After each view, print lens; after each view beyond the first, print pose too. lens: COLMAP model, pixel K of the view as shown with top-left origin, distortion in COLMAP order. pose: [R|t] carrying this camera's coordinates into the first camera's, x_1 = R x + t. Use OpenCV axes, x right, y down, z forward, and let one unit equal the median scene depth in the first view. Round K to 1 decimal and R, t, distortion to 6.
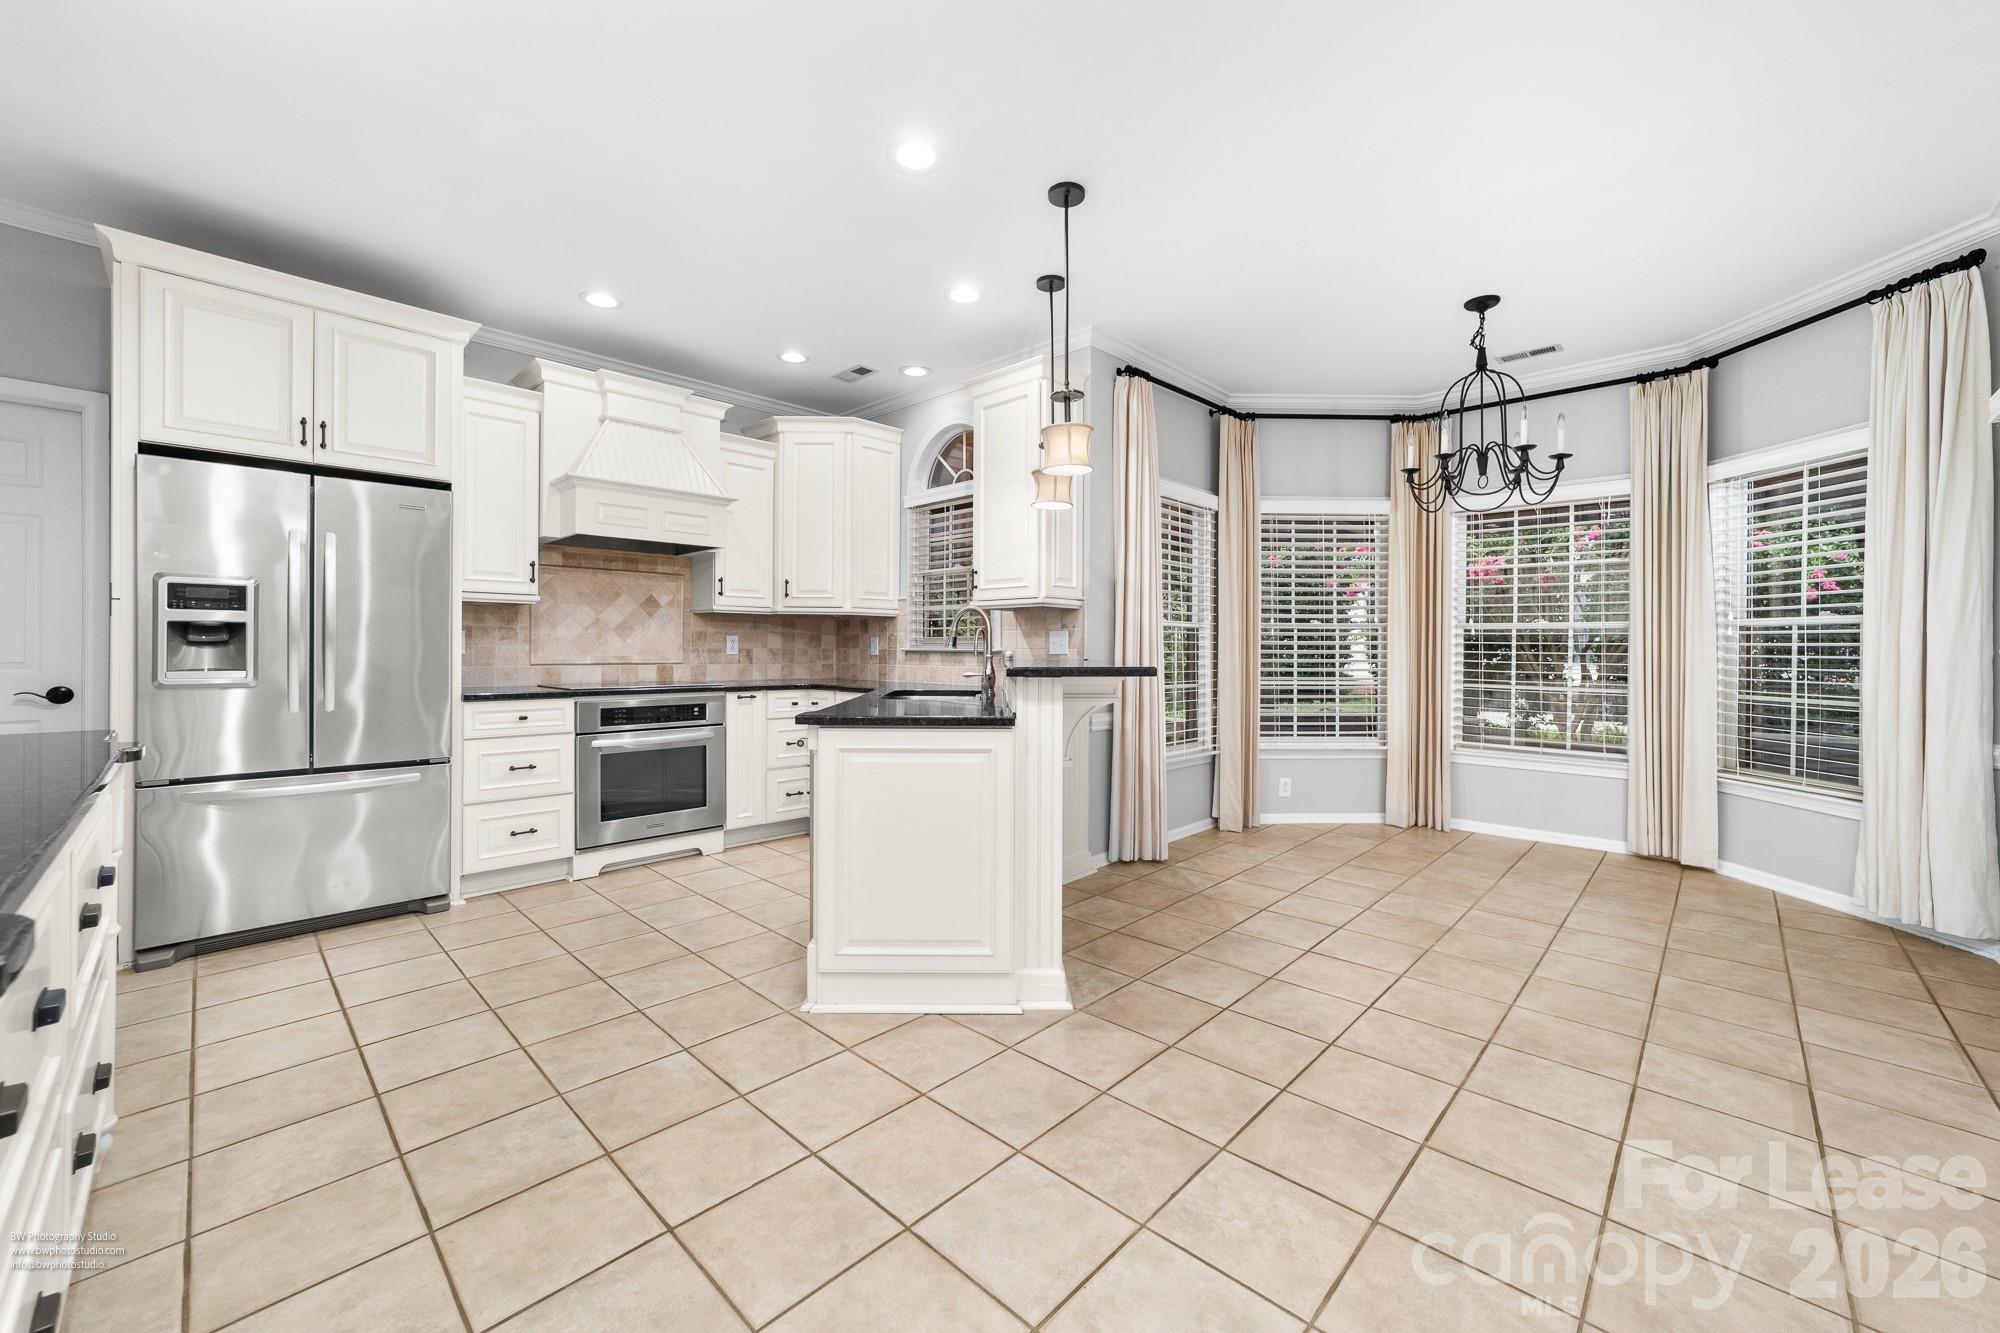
lens RADIAL K [[783.7, 0, 989.8], [0, 783.7, 654.0], [0, 0, 1]] dist [-0.009248, 0.001788]
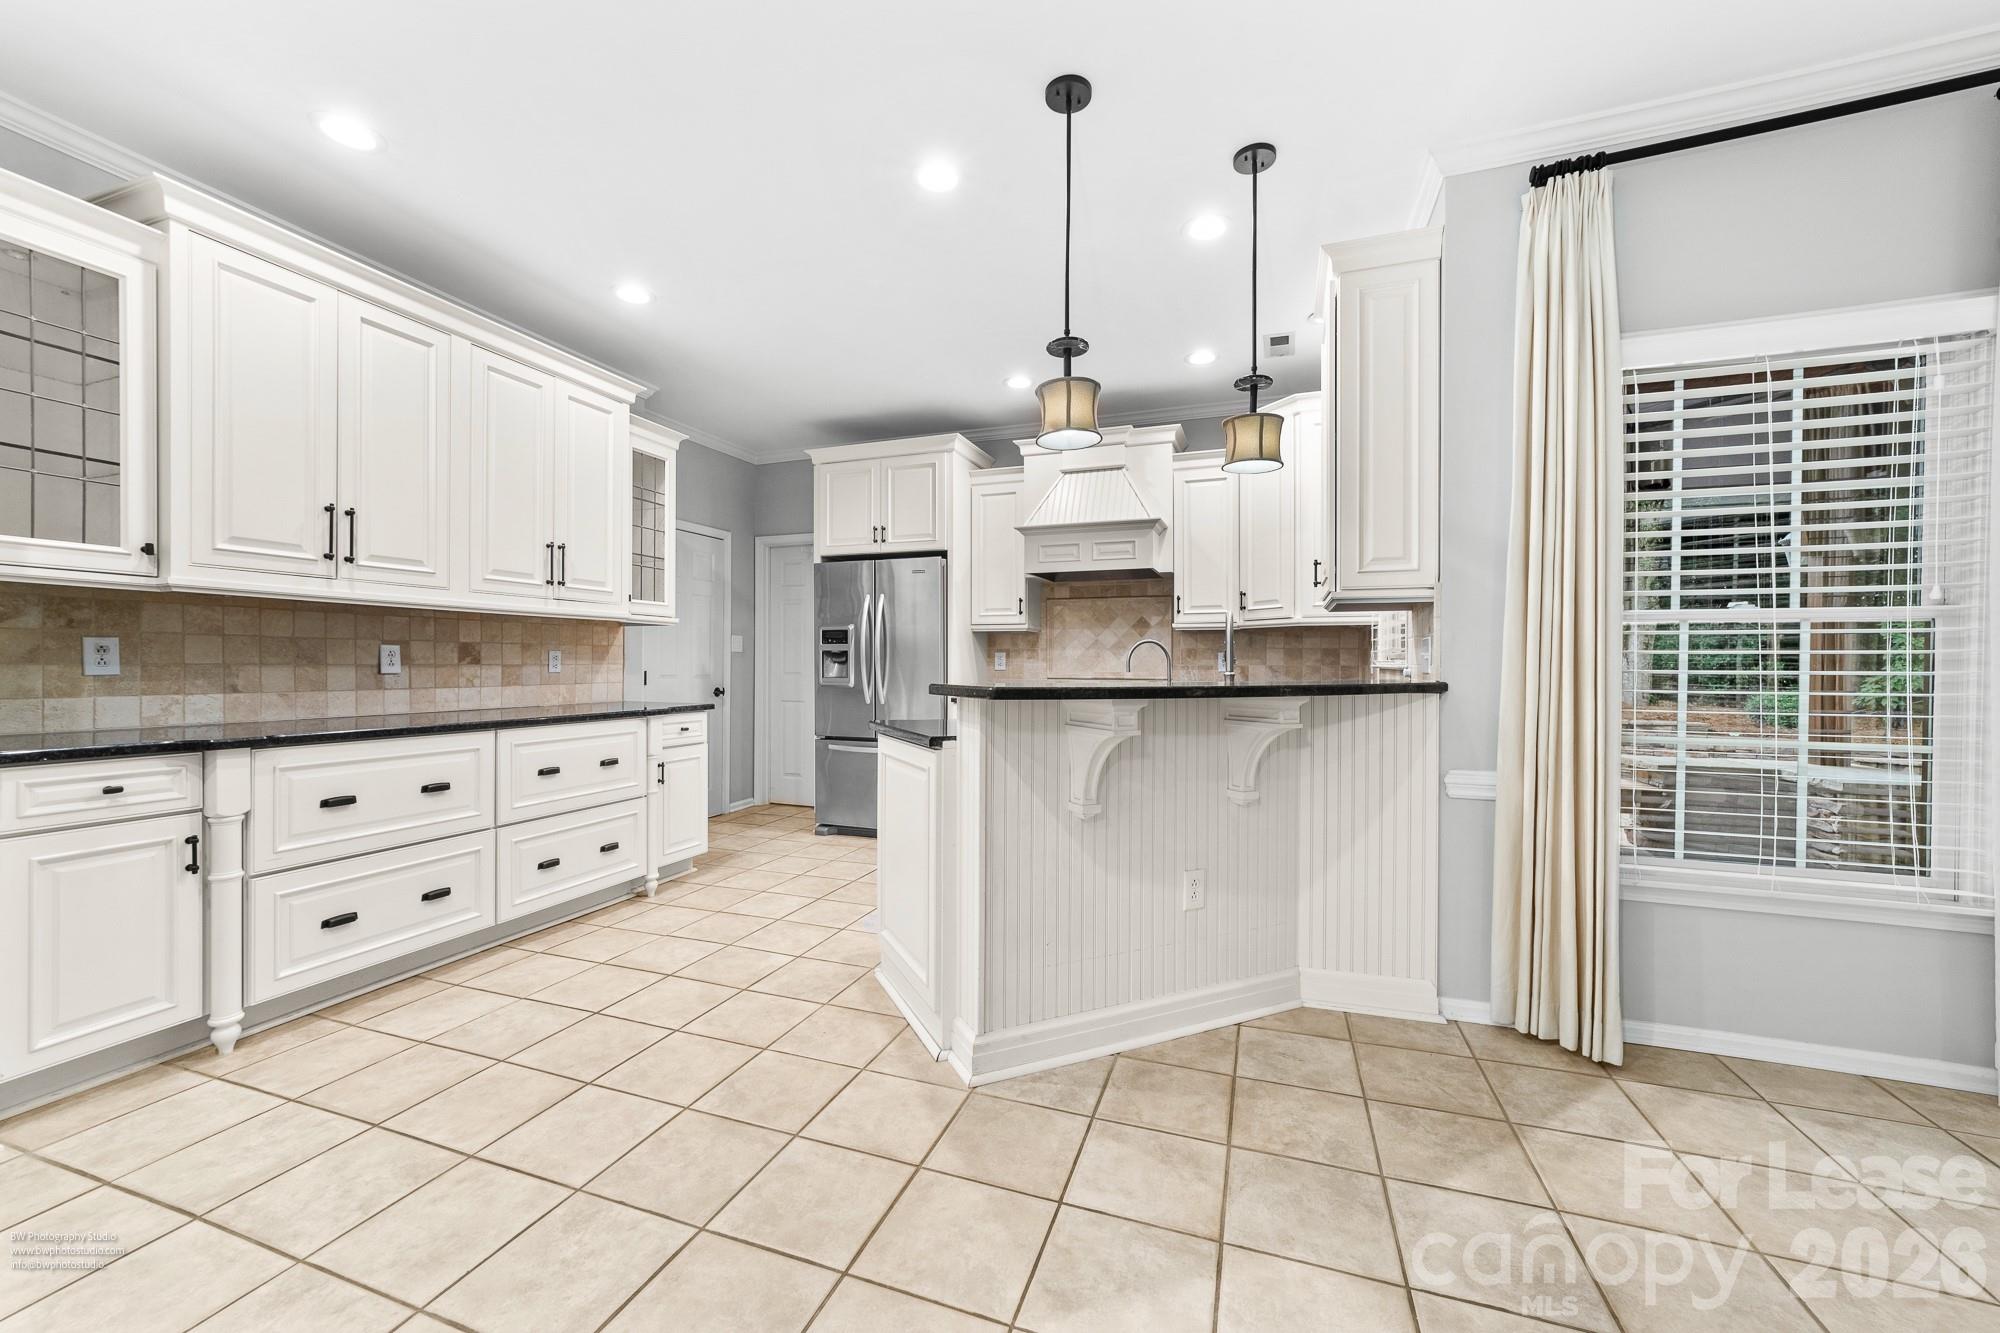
lens RADIAL K [[783.7, 0, 1015.2], [0, 783.7, 675.1], [0, 0, 1]] dist [-0.009248, 0.001788]
pose [[0.405153, 0.008255, -0.914212, 0.609467], [-0.008625, 0.999949, 0.005207, 0.002456], [0.914208, 0.005776, 0.405204, 0.475649]]
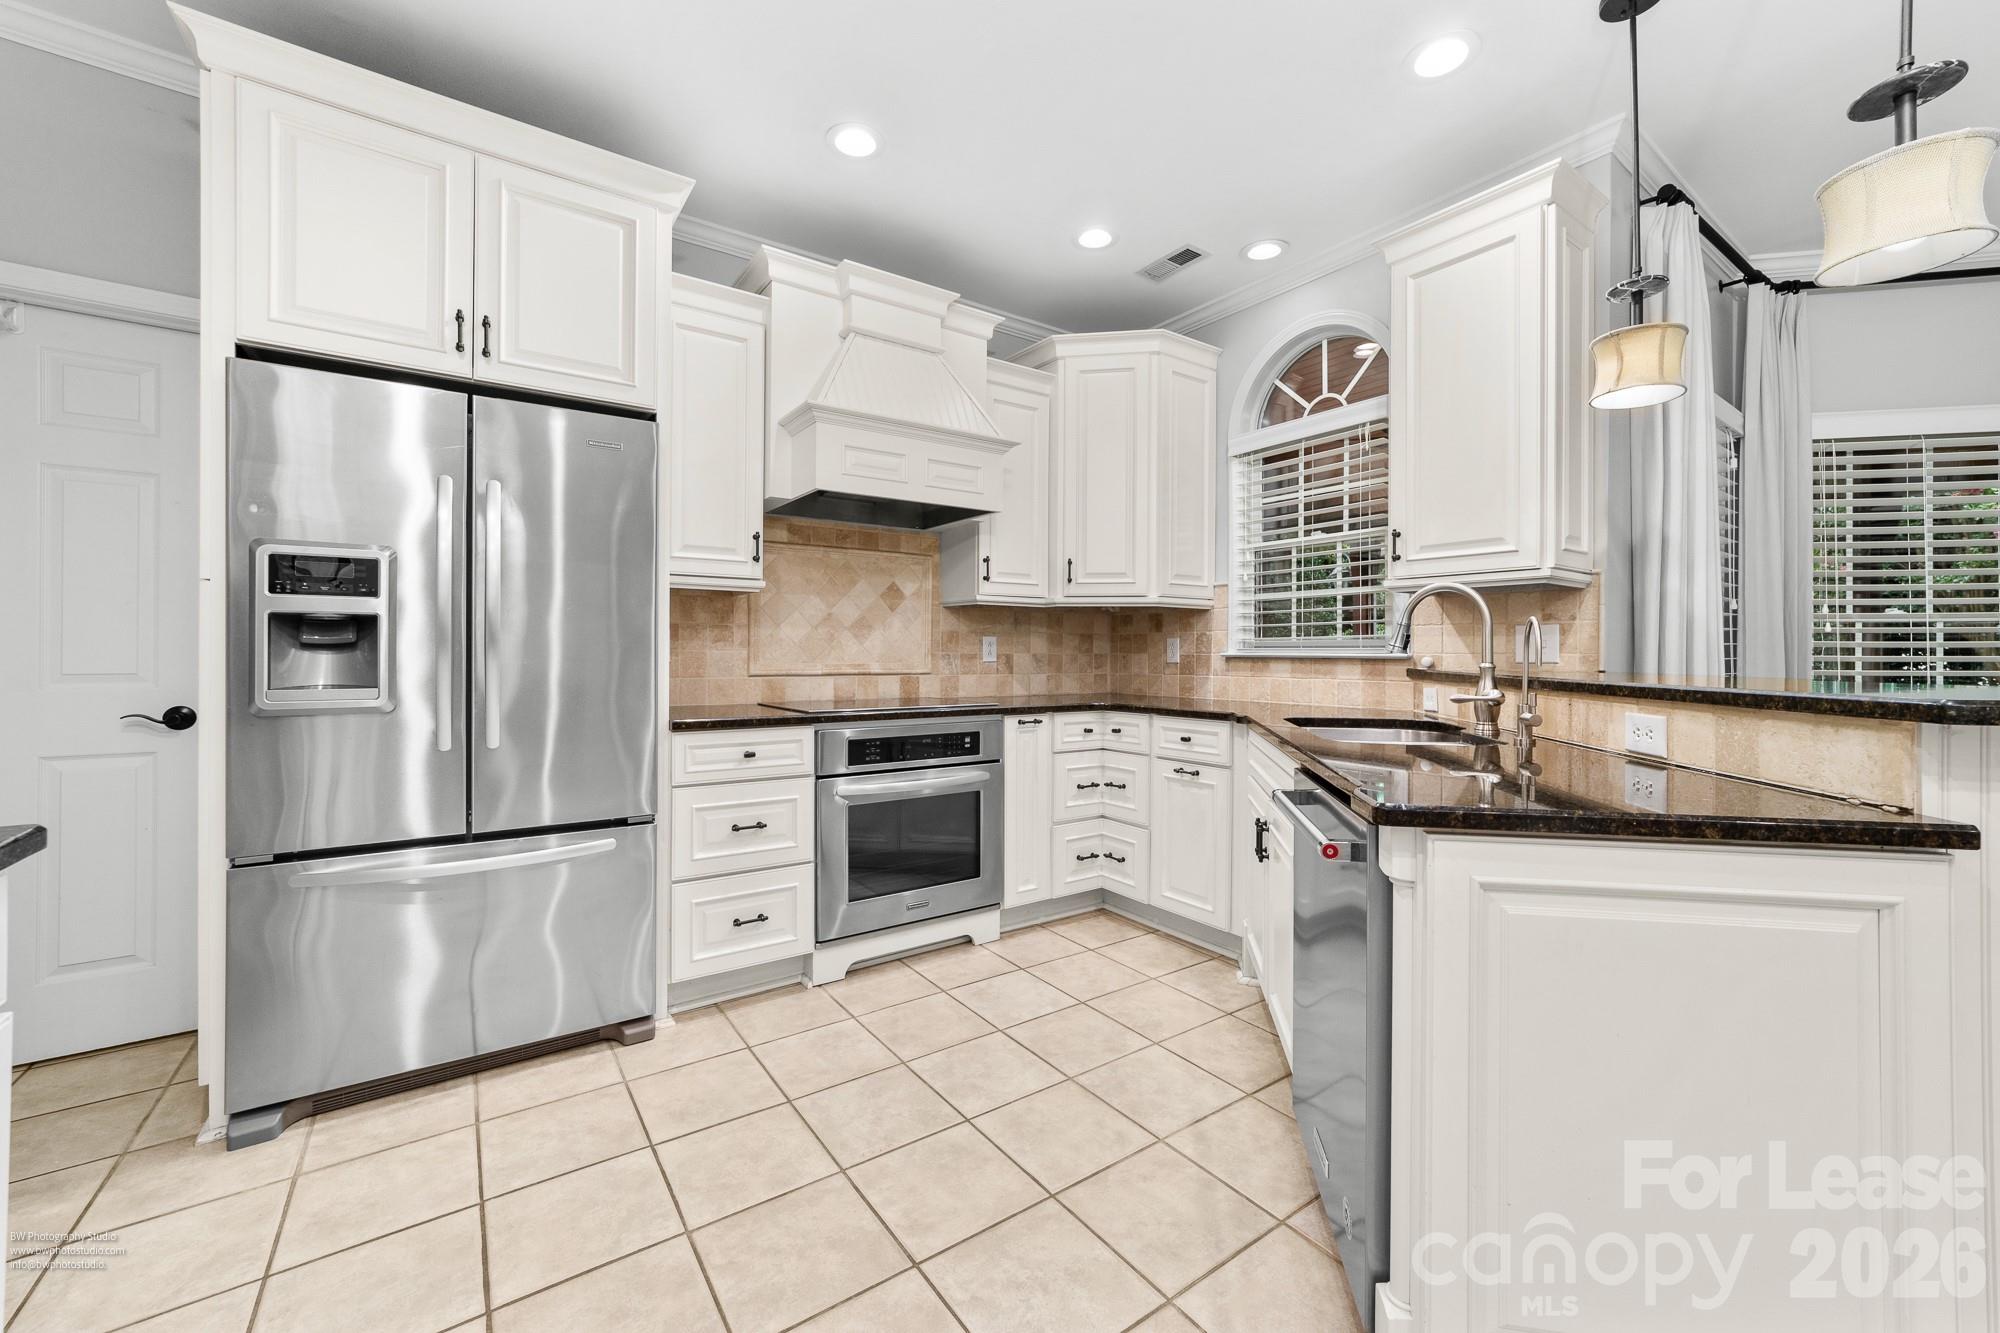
lens RADIAL K [[783.7, 0, 990.5], [0, 783.7, 659.5], [0, 0, 1]] dist [-0.009248, 0.001788]
pose [[0.983073, 0.000870, -0.183211, -0.245548], [-0.000727, 0.999999, 0.000853, -0.002638], [0.183211, -0.000705, 0.983073, 0.336877]]
